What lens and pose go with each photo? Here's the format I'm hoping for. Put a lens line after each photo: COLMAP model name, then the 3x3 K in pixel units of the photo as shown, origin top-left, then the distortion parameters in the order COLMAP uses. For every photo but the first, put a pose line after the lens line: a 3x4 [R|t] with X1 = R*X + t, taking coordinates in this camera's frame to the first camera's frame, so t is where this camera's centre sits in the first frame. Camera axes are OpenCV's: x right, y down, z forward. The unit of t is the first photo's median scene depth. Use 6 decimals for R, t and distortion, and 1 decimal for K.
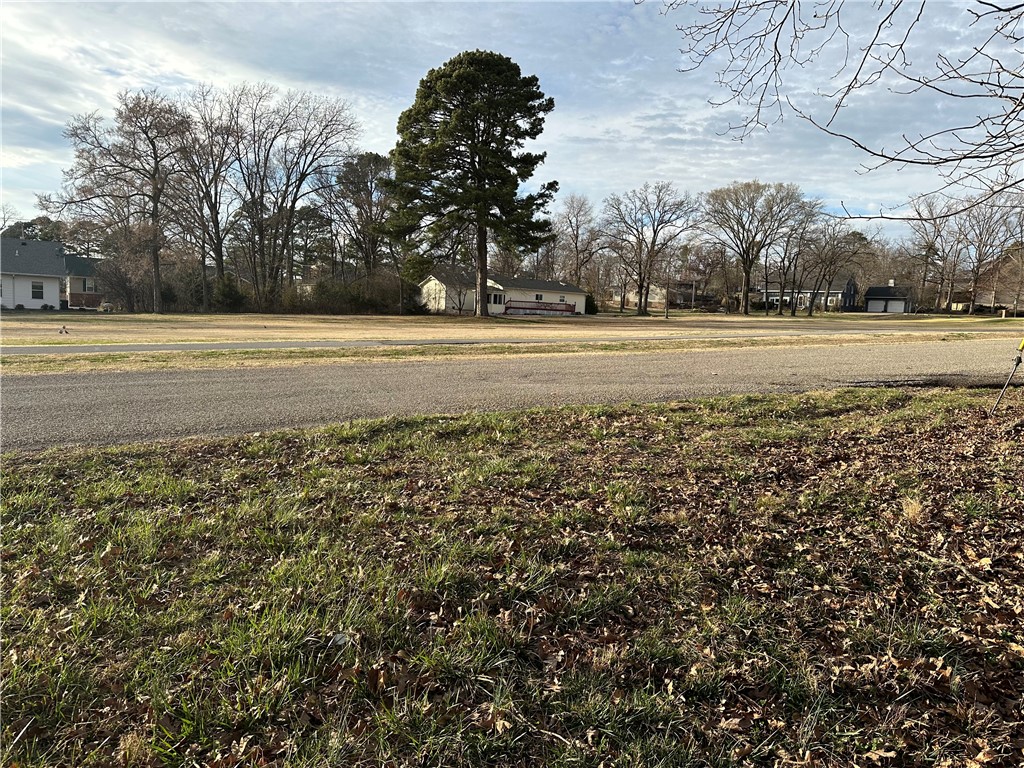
lens RADIAL K [[707.2, 0, 512.6], [0, 707.2, 396.0], [0, 0, 1]] dist [0.040139, -0.047315]
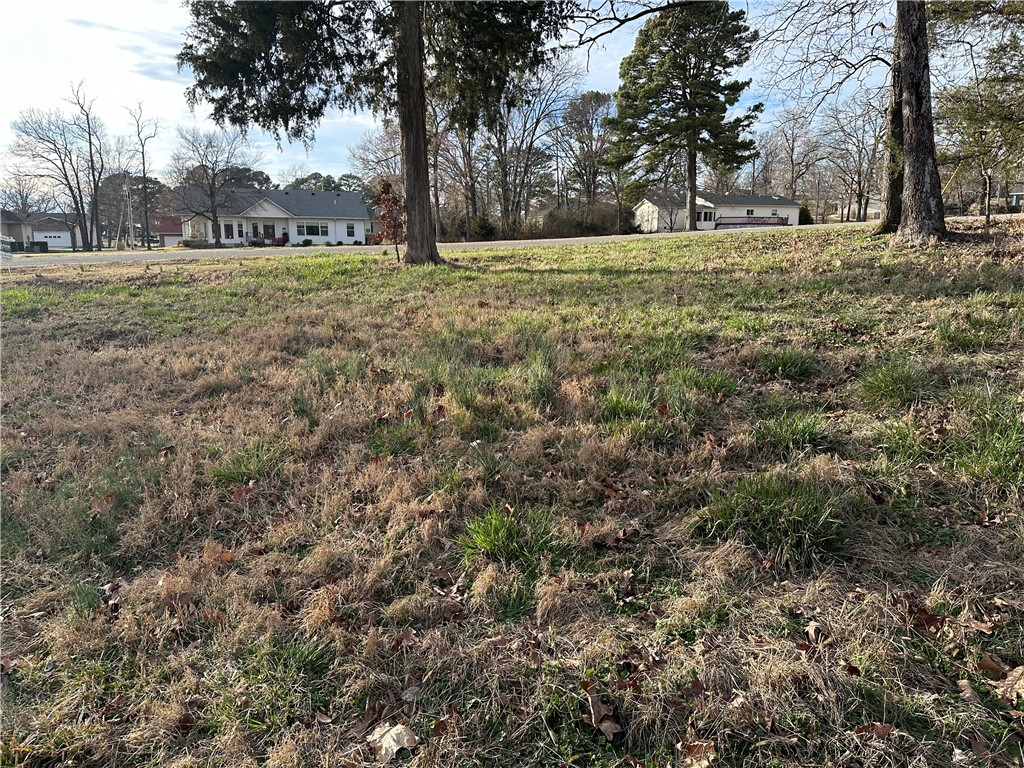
lens RADIAL K [[710.1, 0, 508.2], [0, 710.1, 379.1], [0, 0, 1]] dist [0.072798, -0.091361]
pose [[0.955862, 0.006857, -0.293737, 0.015268], [0.014303, 0.997456, 0.069829, 0.043191], [0.293469, -0.070948, 0.953332, -0.214467]]
